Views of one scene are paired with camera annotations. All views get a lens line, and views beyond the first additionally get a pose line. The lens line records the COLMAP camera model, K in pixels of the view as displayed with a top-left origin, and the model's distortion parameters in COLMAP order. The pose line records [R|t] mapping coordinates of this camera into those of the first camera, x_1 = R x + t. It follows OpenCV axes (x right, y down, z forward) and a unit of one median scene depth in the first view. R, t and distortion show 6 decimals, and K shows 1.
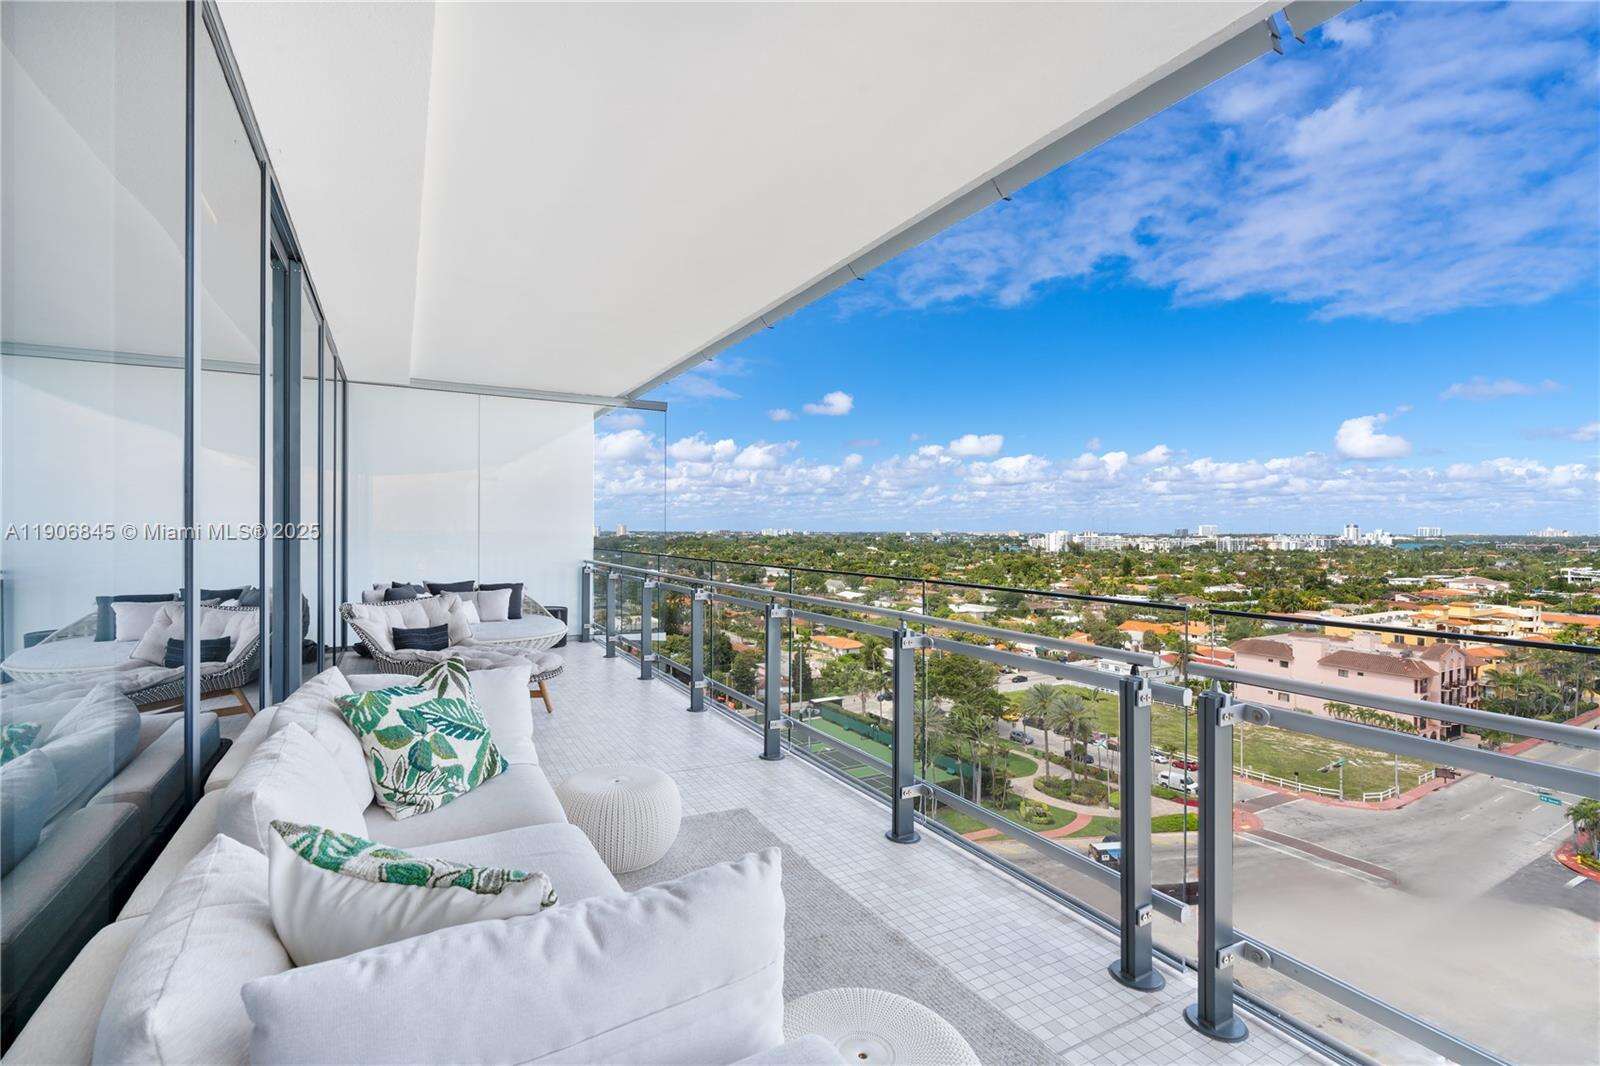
lens RADIAL K [[726.9, 0, 793.9], [0, 726.9, 525.0], [0, 0, 1]] dist [-0.009174, 0.003201]
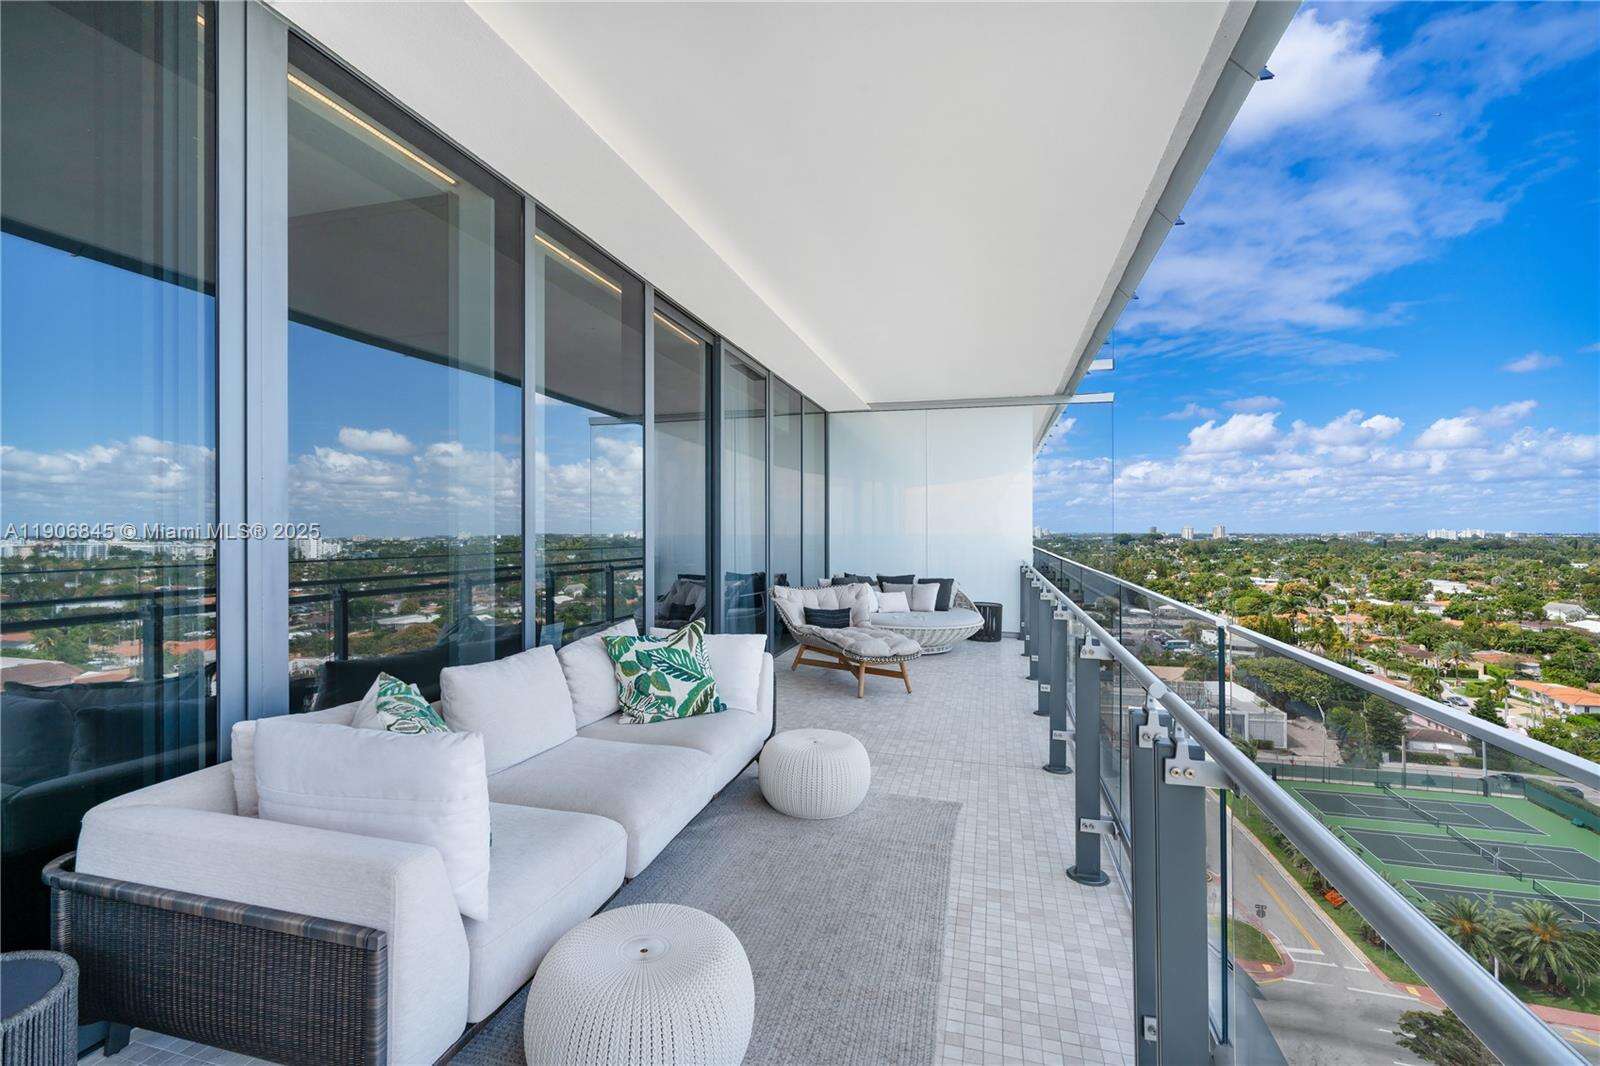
lens RADIAL K [[726.9, 0, 796.0], [0, 726.9, 518.4], [0, 0, 1]] dist [-0.009174, 0.003201]
pose [[0.717206, -0.017827, -0.696633, 0.625941], [0.008907, 0.999826, -0.016416, 0.016109], [0.696804, 0.005568, 0.717240, 0.163022]]
